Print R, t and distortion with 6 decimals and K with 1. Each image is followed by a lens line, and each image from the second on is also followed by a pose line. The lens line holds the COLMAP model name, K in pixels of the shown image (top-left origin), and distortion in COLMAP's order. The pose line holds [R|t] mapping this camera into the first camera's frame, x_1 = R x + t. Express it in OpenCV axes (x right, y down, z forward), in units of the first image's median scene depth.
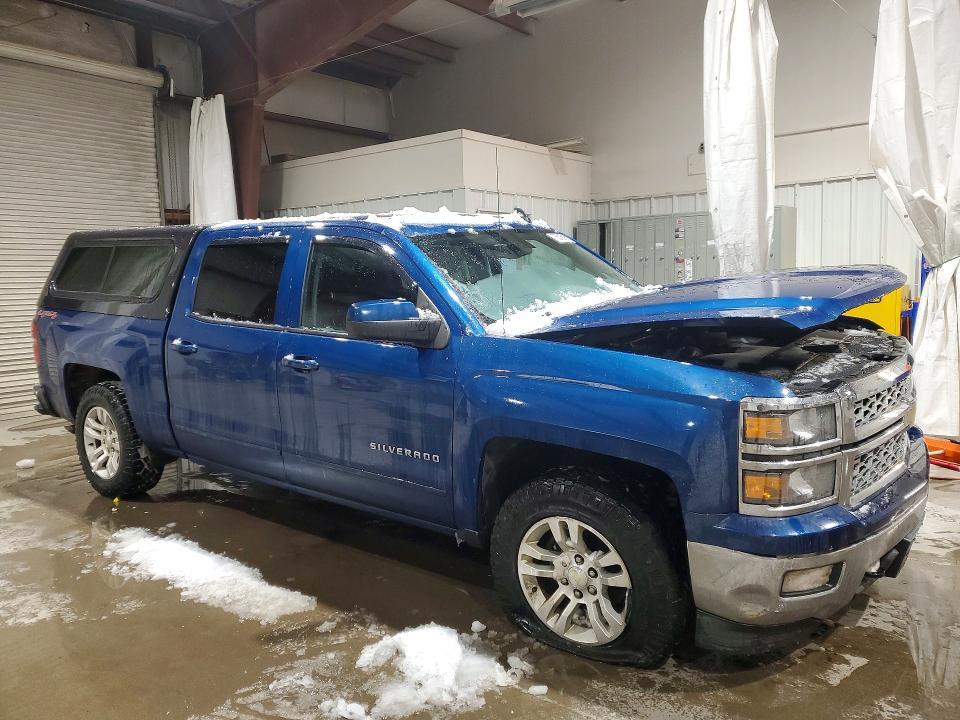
lens RADIAL K [[752.3, 0, 478.1], [0, 752.3, 357.3], [0, 0, 1]] dist [0.033833, 0.009550]
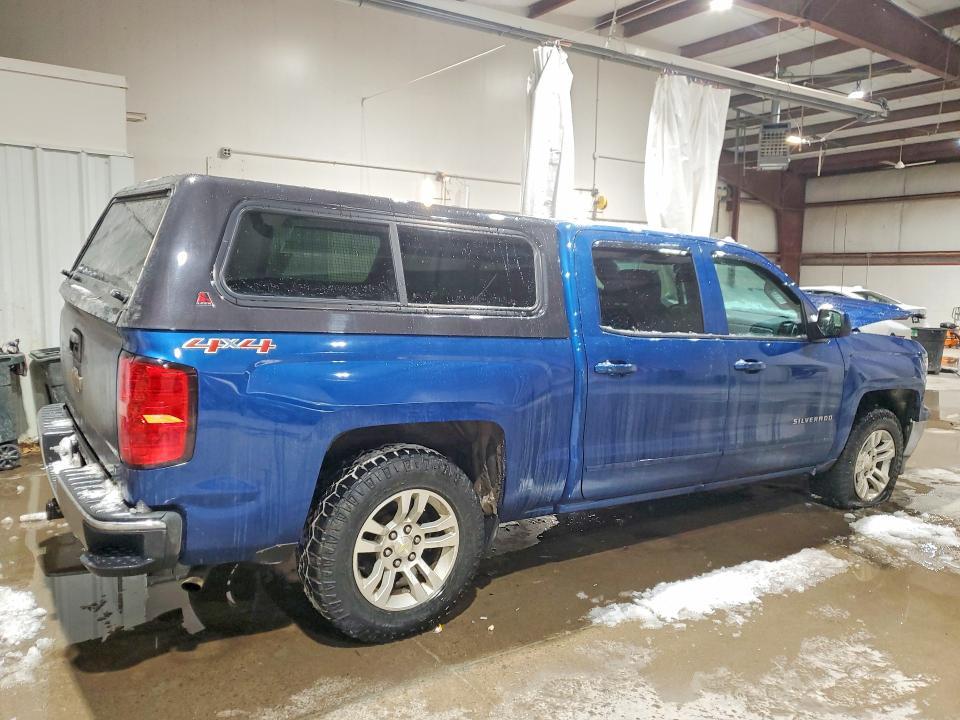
lens RADIAL K [[752.3, 0, 478.6], [0, 752.3, 360.5], [0, 0, 1]] dist [0.033833, 0.009550]
pose [[0.281966, -0.069912, 0.956874, -1.467611], [0.069560, 0.996207, 0.052288, -0.090344], [-0.956900, 0.051816, 0.285759, 1.083974]]
